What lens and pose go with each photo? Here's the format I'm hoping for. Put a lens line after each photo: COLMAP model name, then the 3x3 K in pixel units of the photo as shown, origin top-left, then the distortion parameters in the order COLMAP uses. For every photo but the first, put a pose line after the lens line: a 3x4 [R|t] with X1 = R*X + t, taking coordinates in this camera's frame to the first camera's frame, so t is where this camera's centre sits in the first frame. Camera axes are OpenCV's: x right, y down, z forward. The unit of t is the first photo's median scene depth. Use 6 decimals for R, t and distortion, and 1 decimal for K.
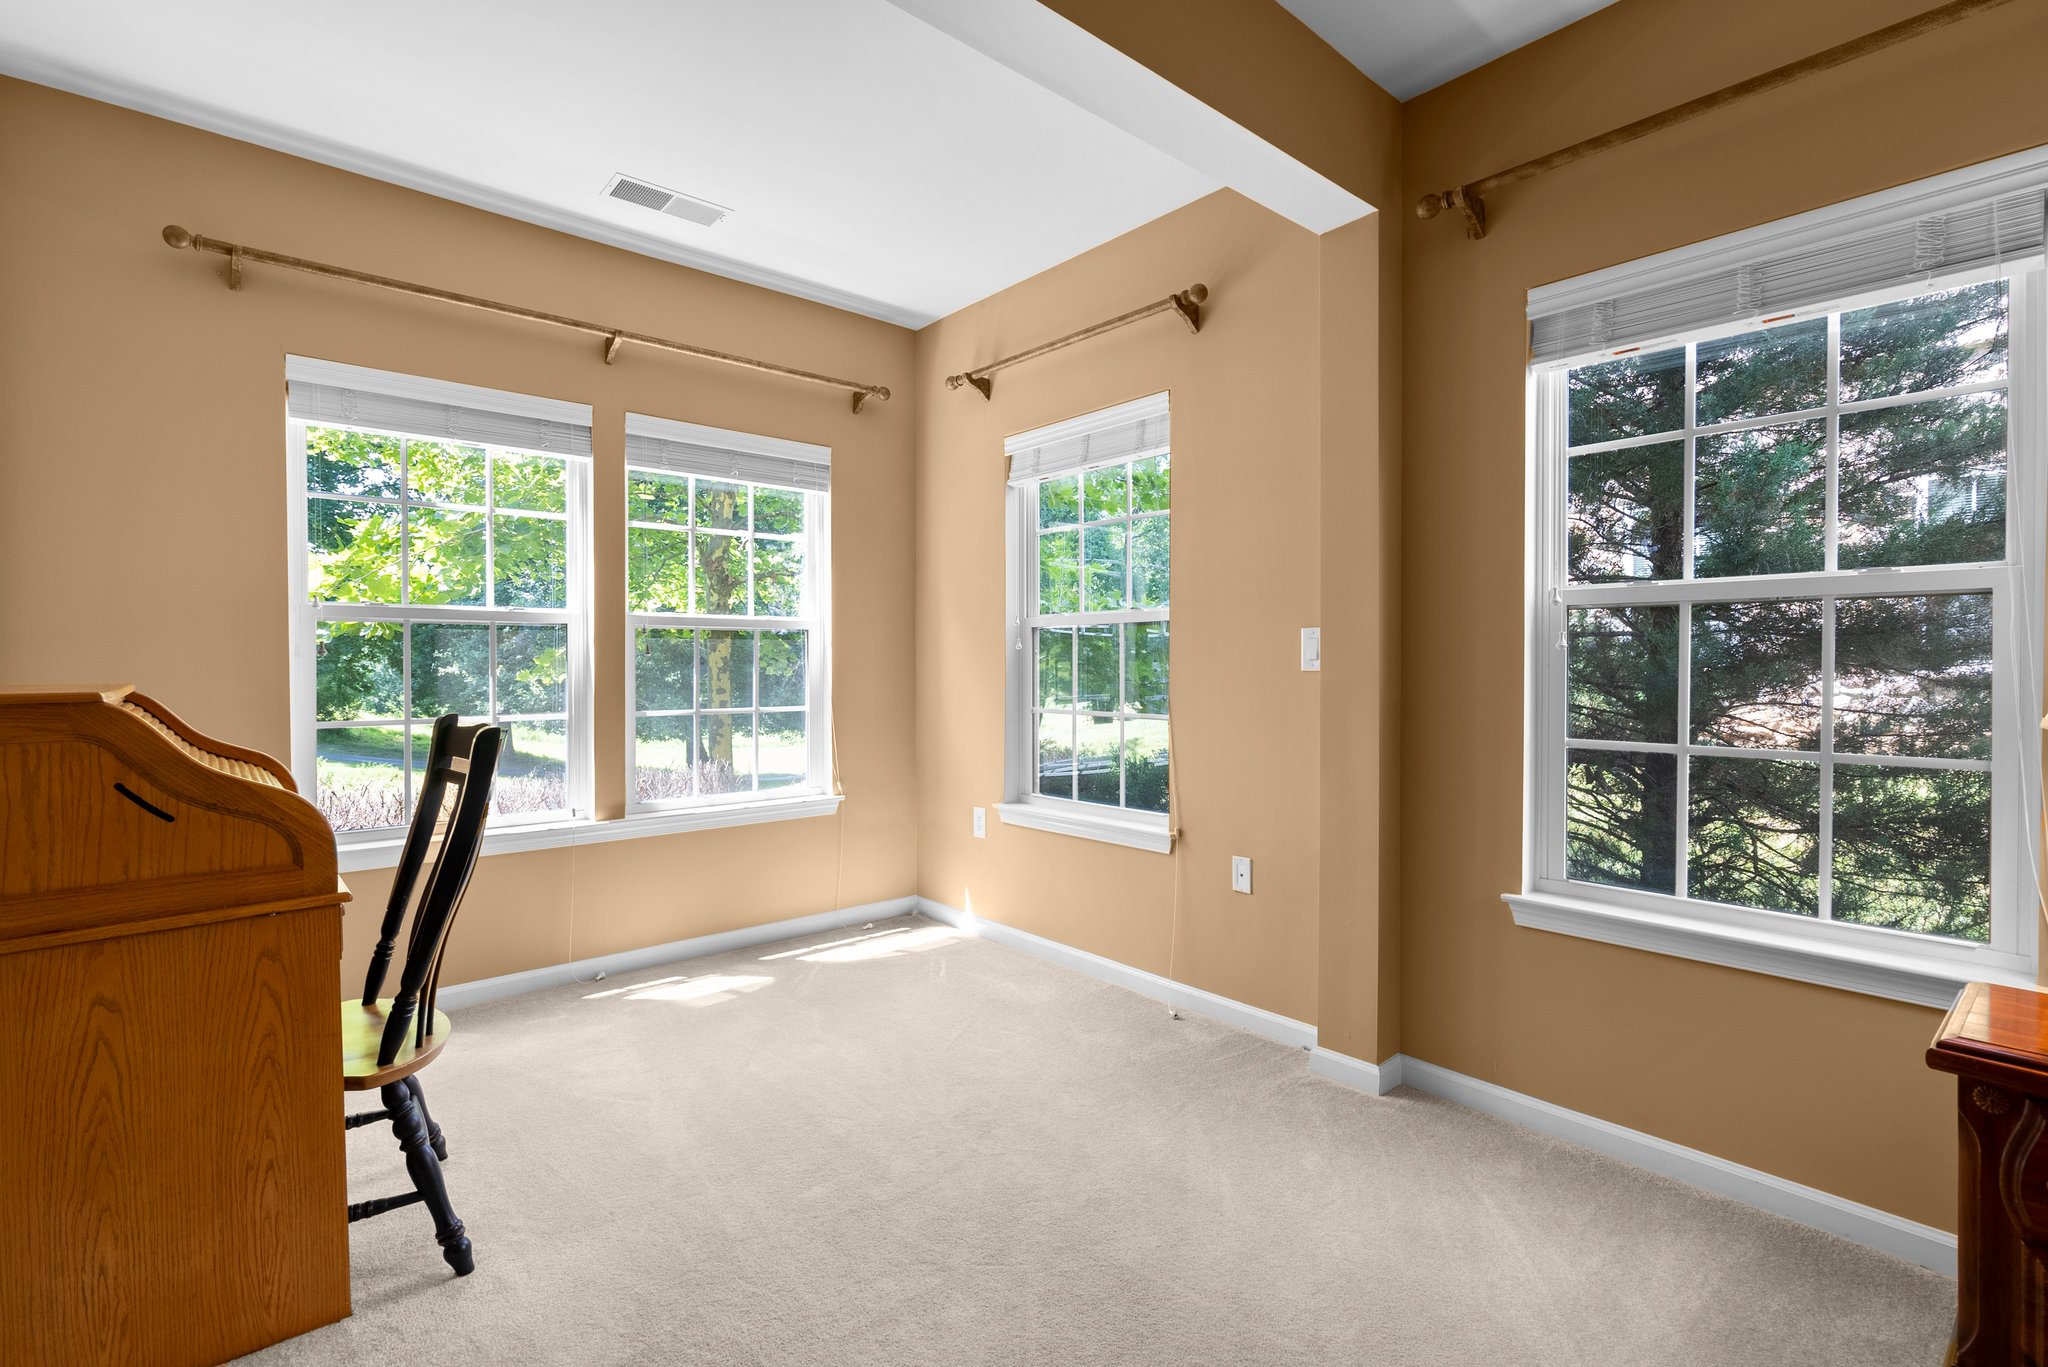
lens RADIAL K [[937.9, 0, 1032.9], [0, 937.9, 677.3], [0, 0, 1]] dist [-0.006535, 0.002493]
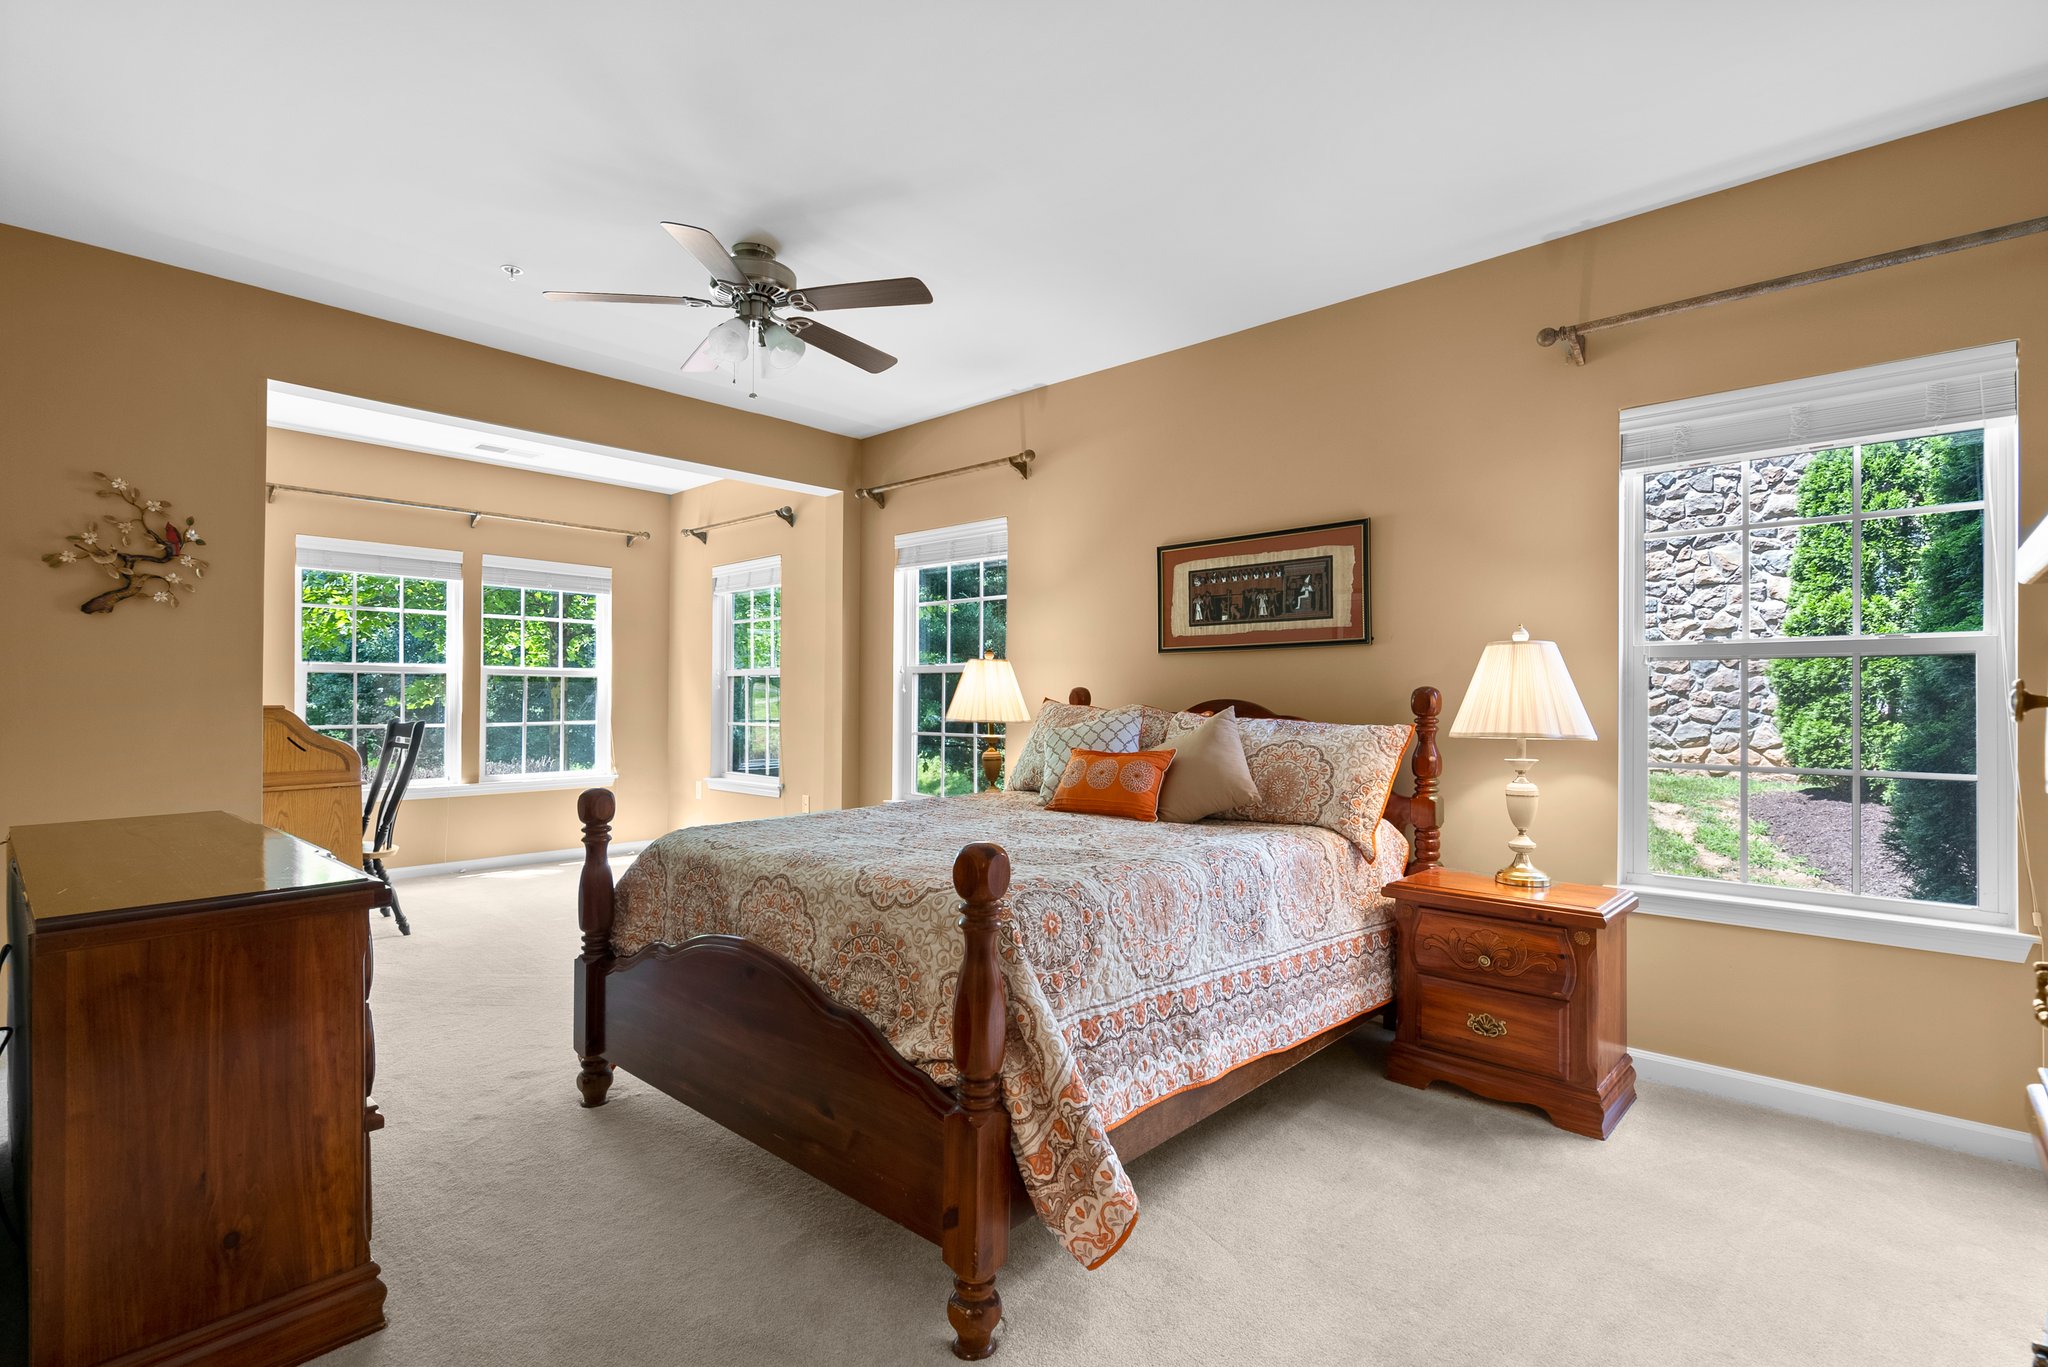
lens RADIAL K [[937.9, 0, 1024.9], [0, 937.9, 691.7], [0, 0, 1]] dist [-0.006535, 0.002493]
pose [[0.993970, 0.006114, 0.109478, 0.387856], [-0.003749, 0.999755, -0.021795, 0.012183], [-0.109584, 0.021253, 0.993750, -0.857845]]
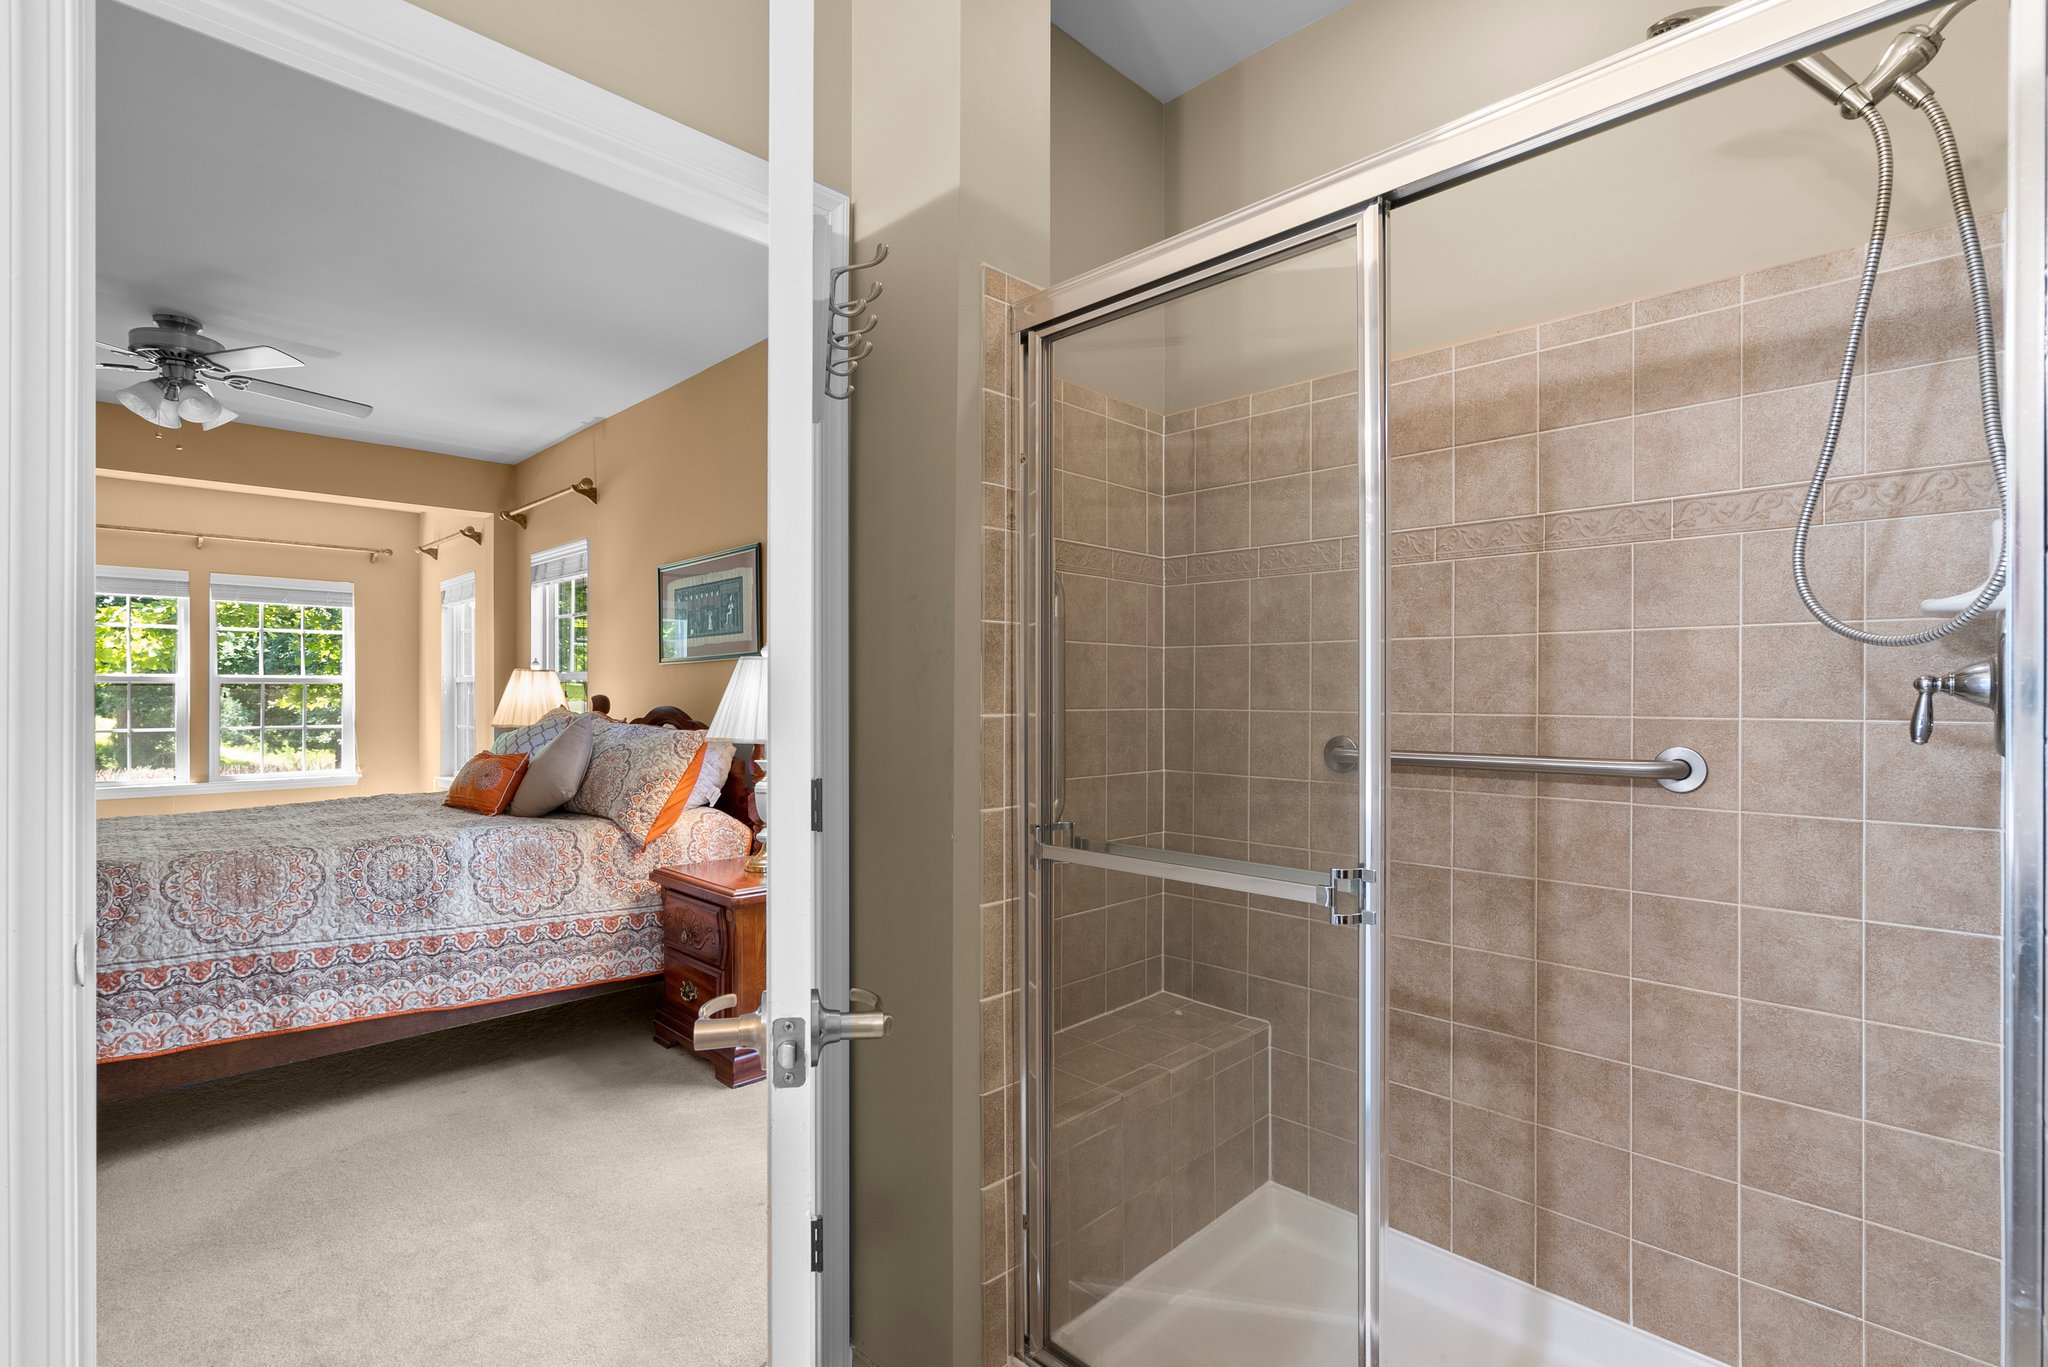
lens RADIAL K [[937.9, 0, 1006.6], [0, 937.9, 688.3], [0, 0, 1]] dist [-0.006535, 0.002493]
pose [[0.997224, -0.000510, 0.074455, 1.044943], [0.002051, 0.999785, -0.020617, 0.000191], [-0.074429, 0.020712, 0.997011, -1.033041]]
